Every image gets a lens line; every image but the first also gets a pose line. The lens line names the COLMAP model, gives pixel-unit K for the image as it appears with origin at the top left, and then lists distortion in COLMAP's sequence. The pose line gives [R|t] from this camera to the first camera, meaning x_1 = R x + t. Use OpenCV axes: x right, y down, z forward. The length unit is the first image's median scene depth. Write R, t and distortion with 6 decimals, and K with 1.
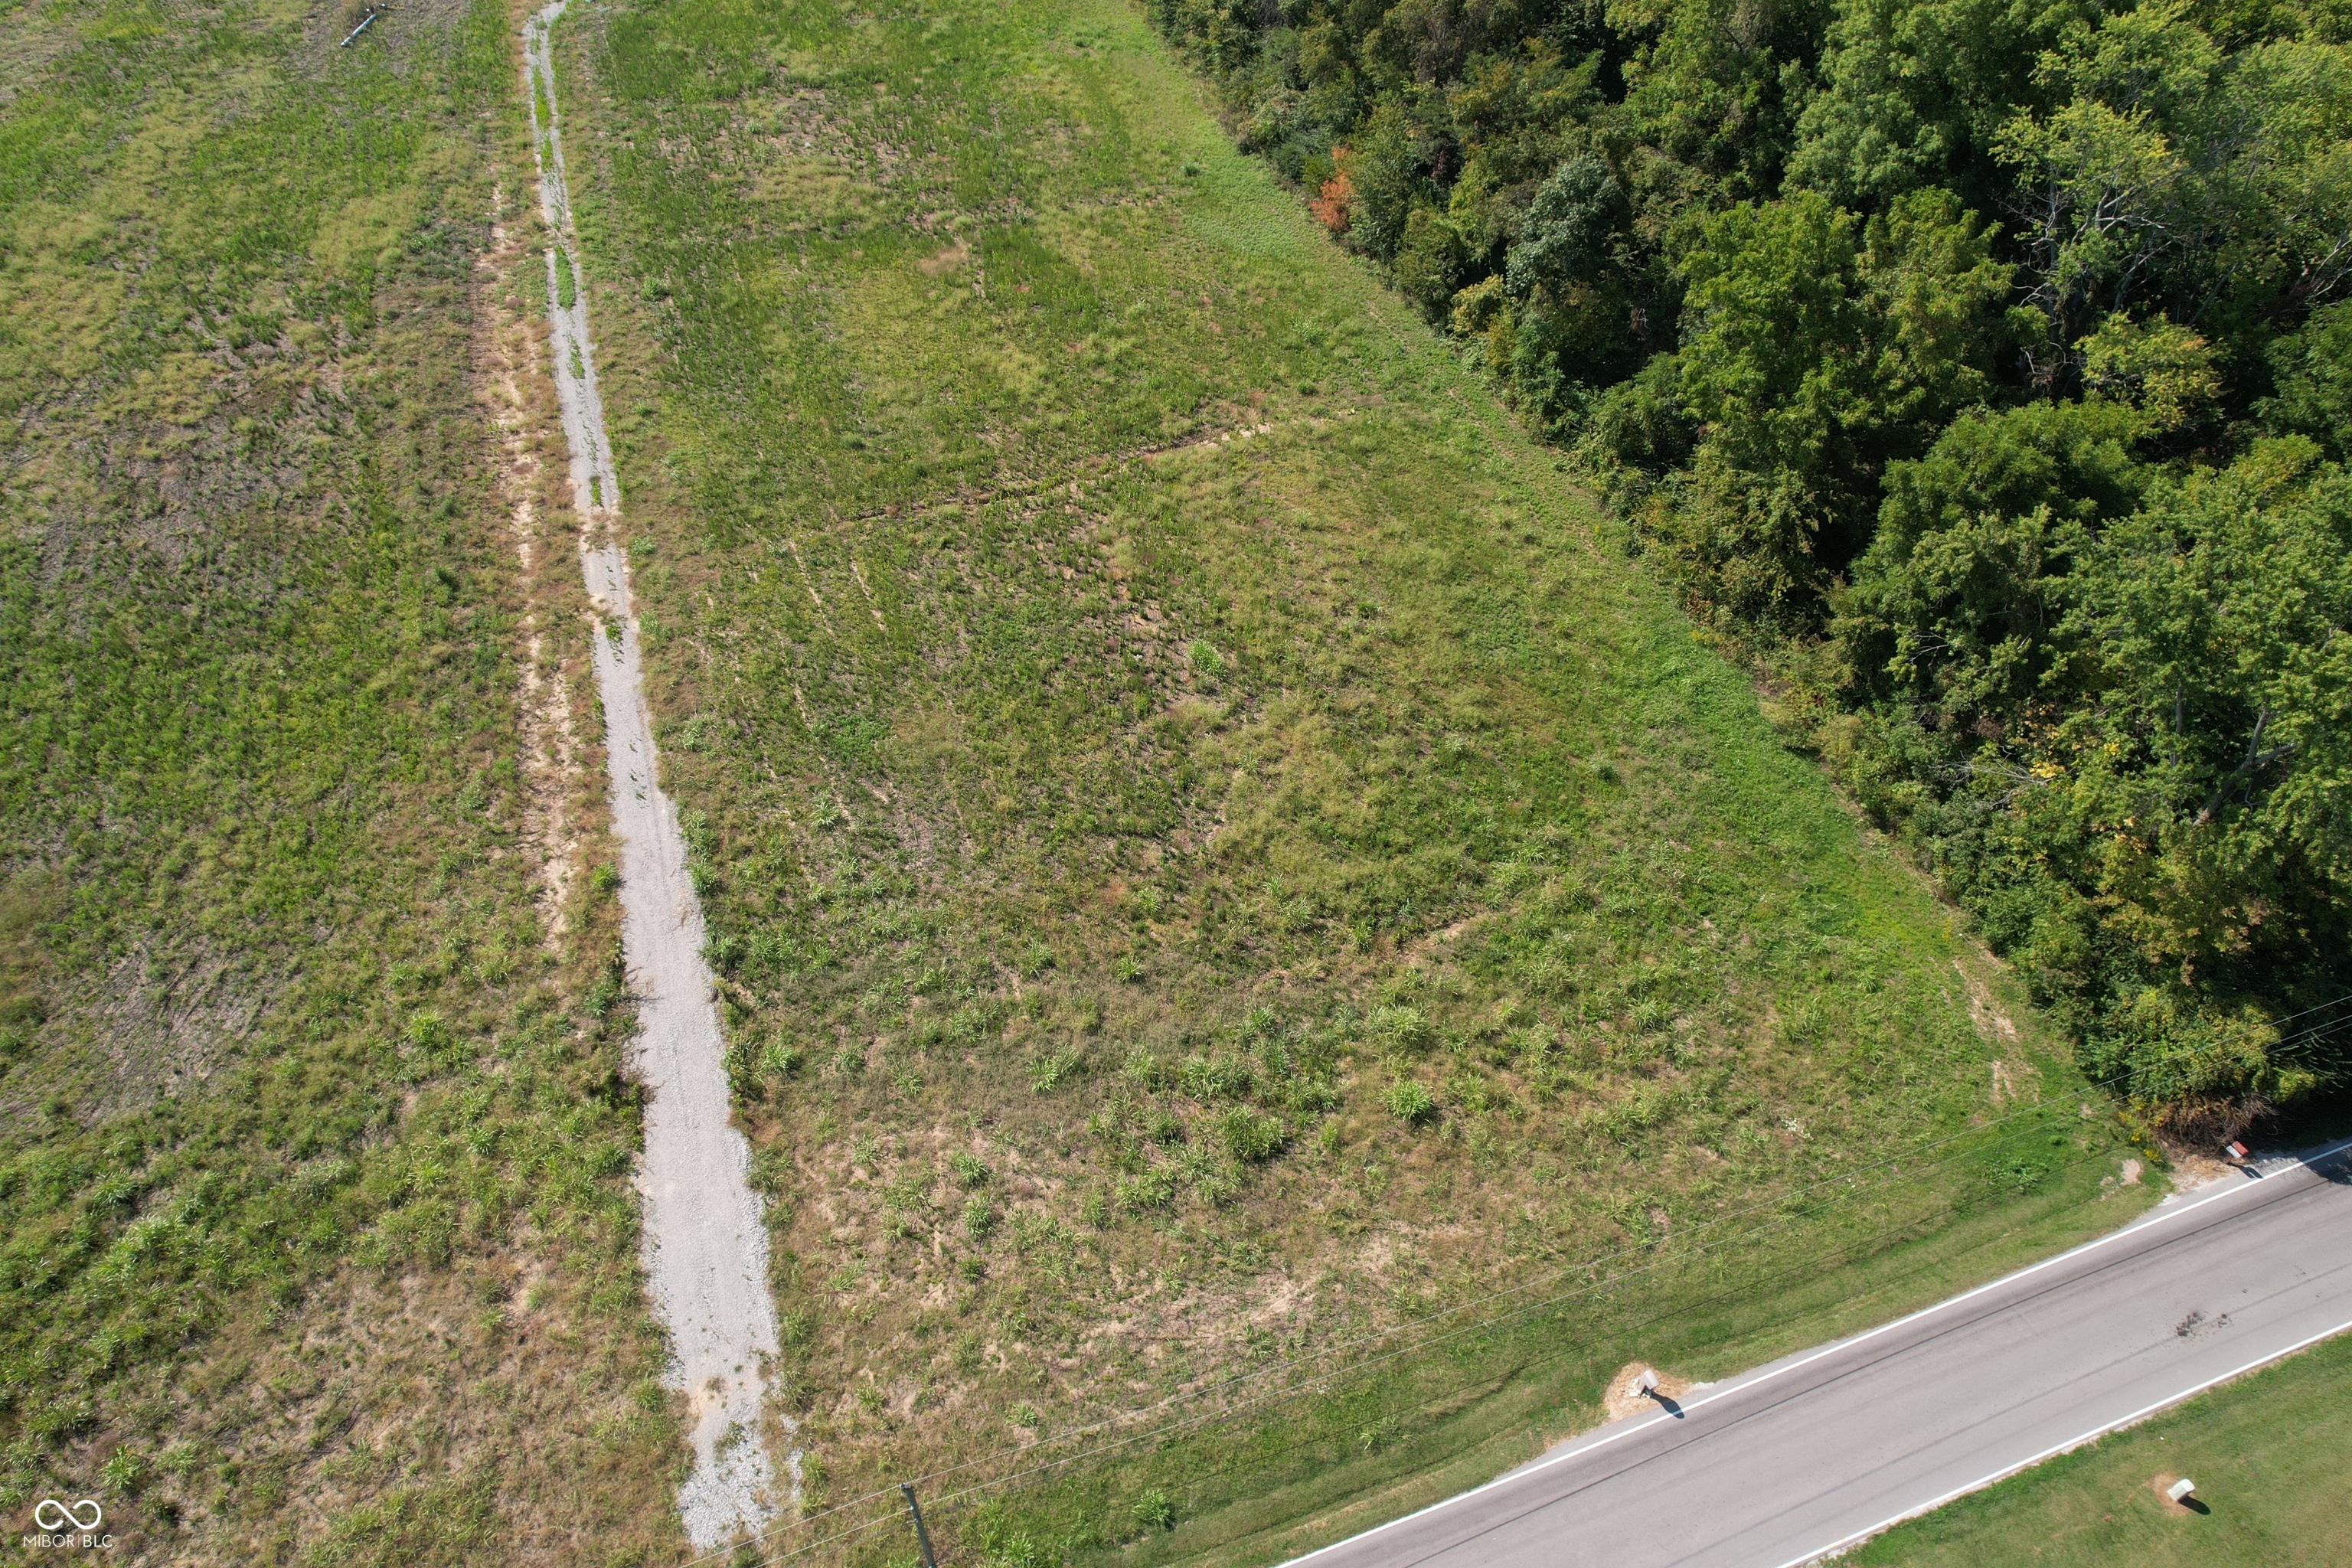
lens RADIAL K [[1490.9, 0, 1183.6], [0, 1490.9, 764.4], [0, 0, 1]] dist [-0.080945, 0.067394]
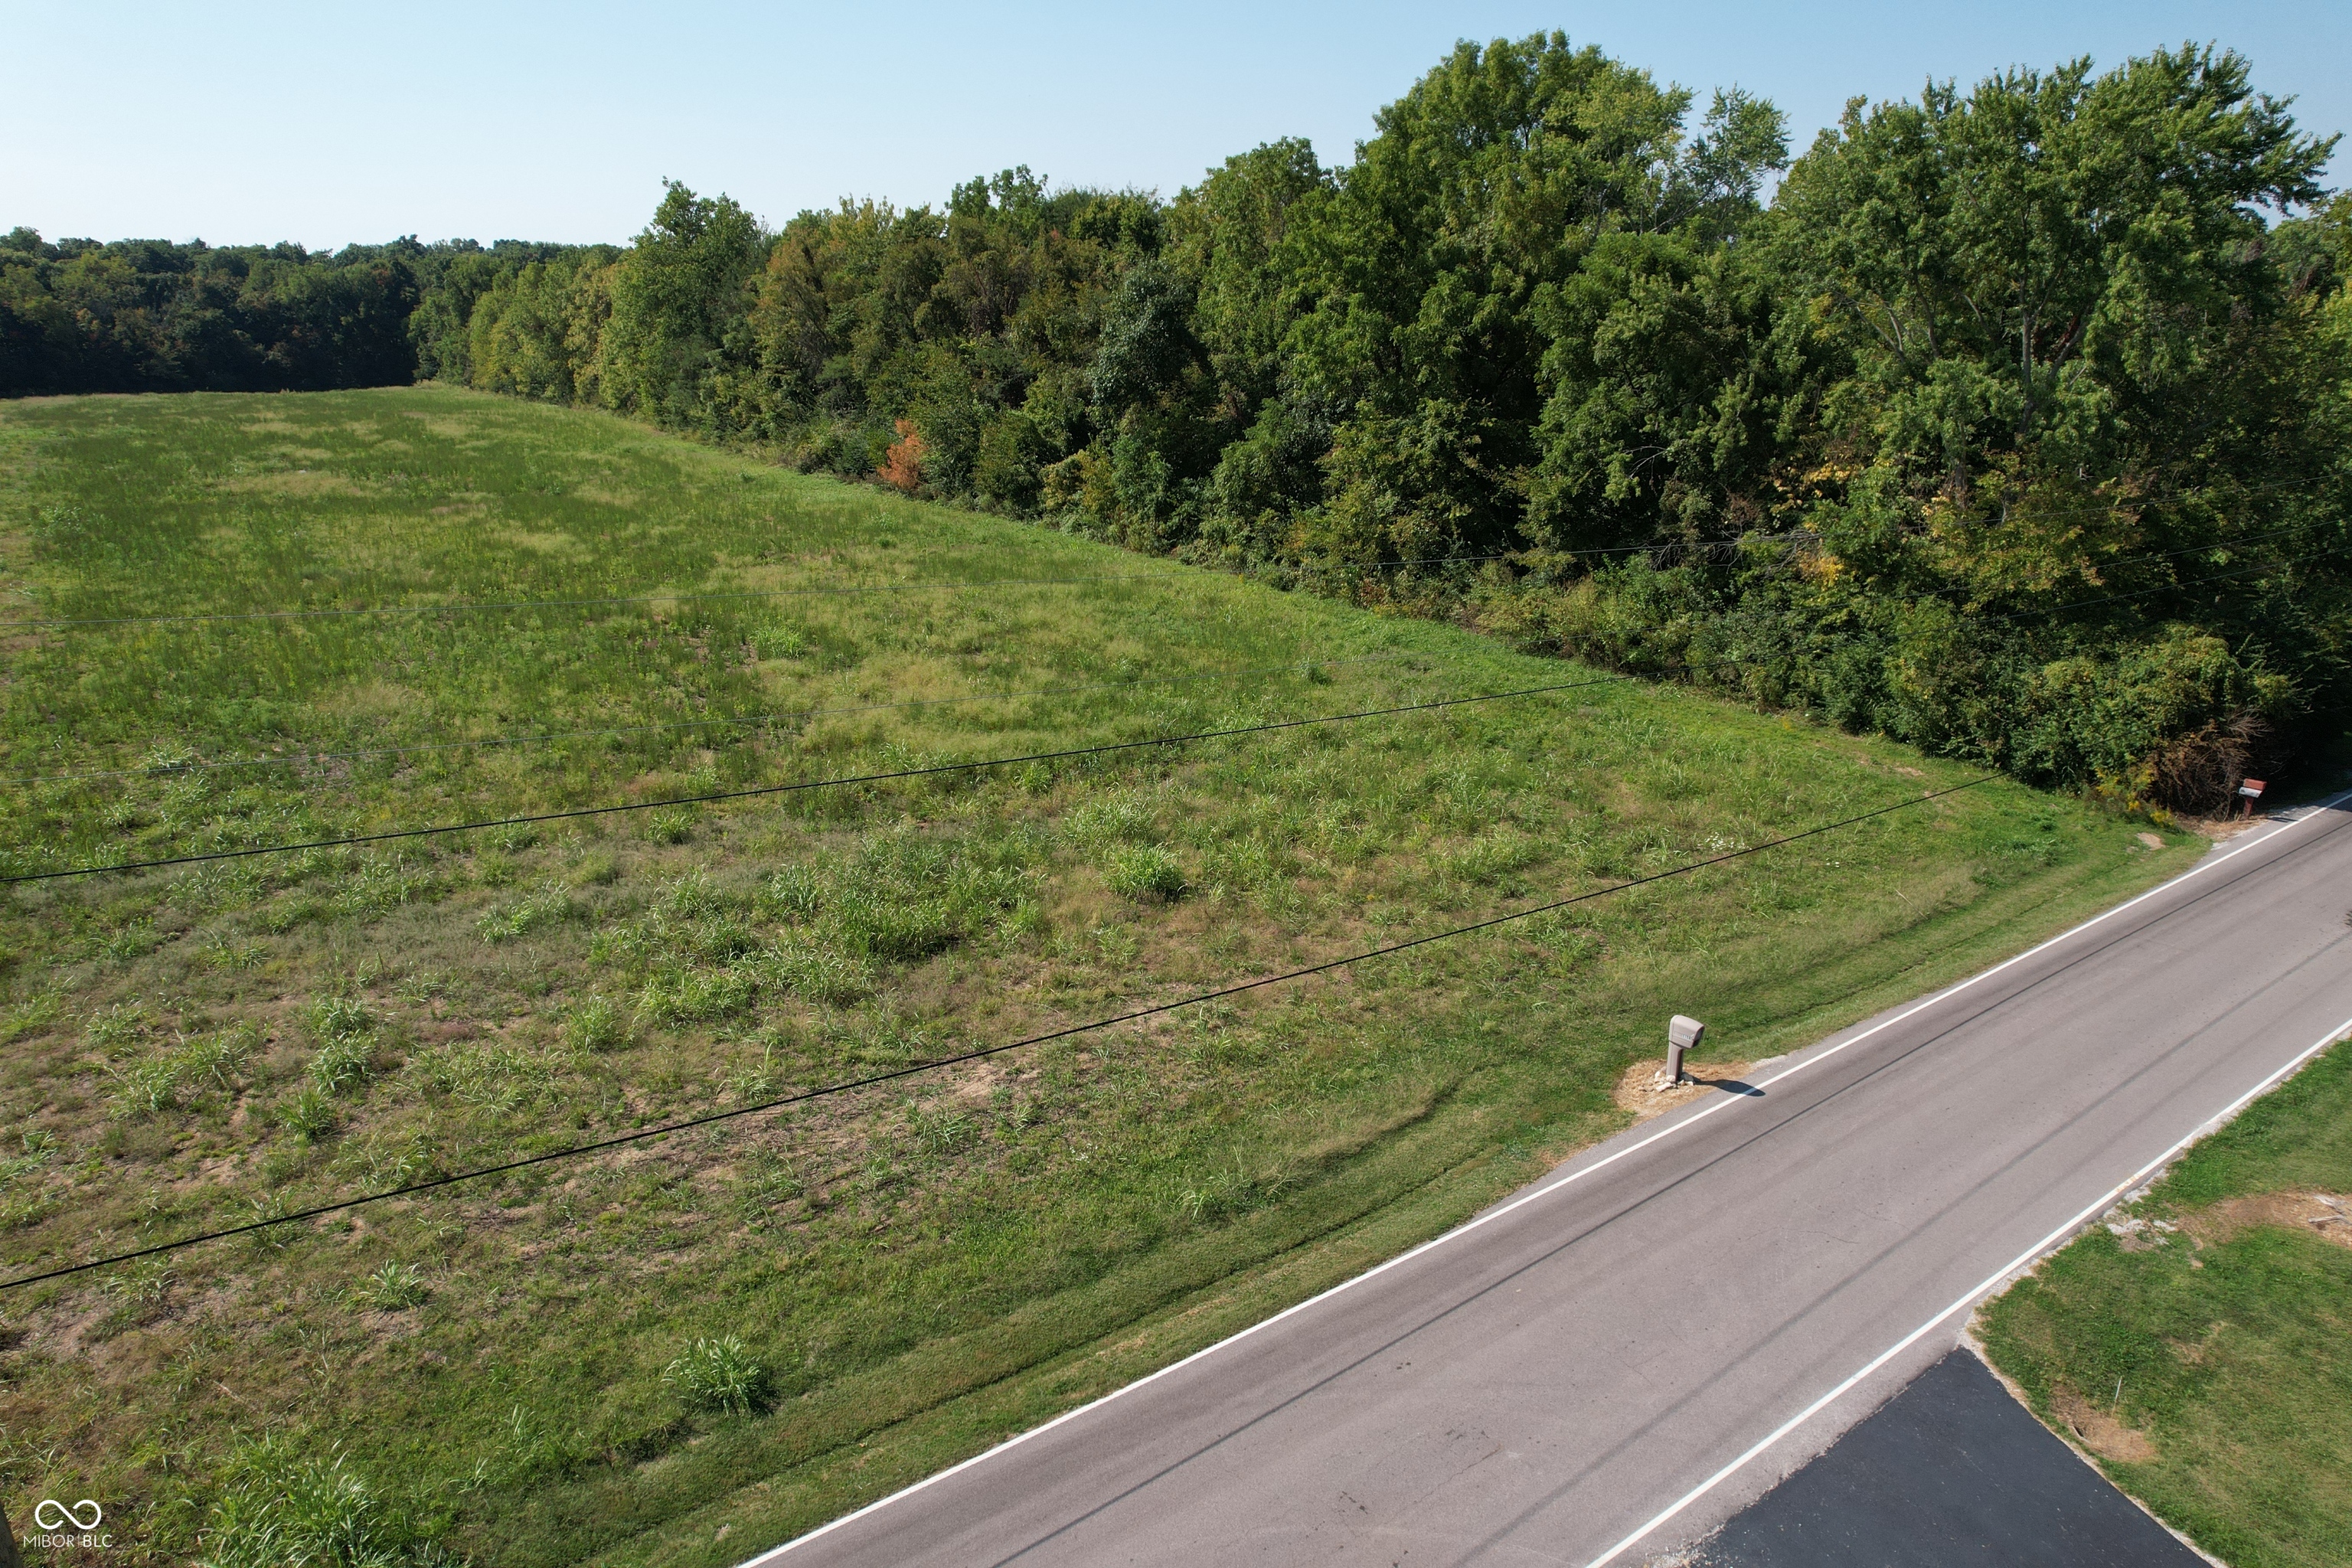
lens RADIAL K [[1490.9, 0, 1180.5], [0, 1490.9, 785.8], [0, 0, 1]] dist [-0.080945, 0.067394]
pose [[0.960392, -0.090633, 0.263502, 0.007093], [0.197877, 0.887620, -0.415904, 0.397319], [-0.196195, 0.451571, 0.870397, 0.398303]]
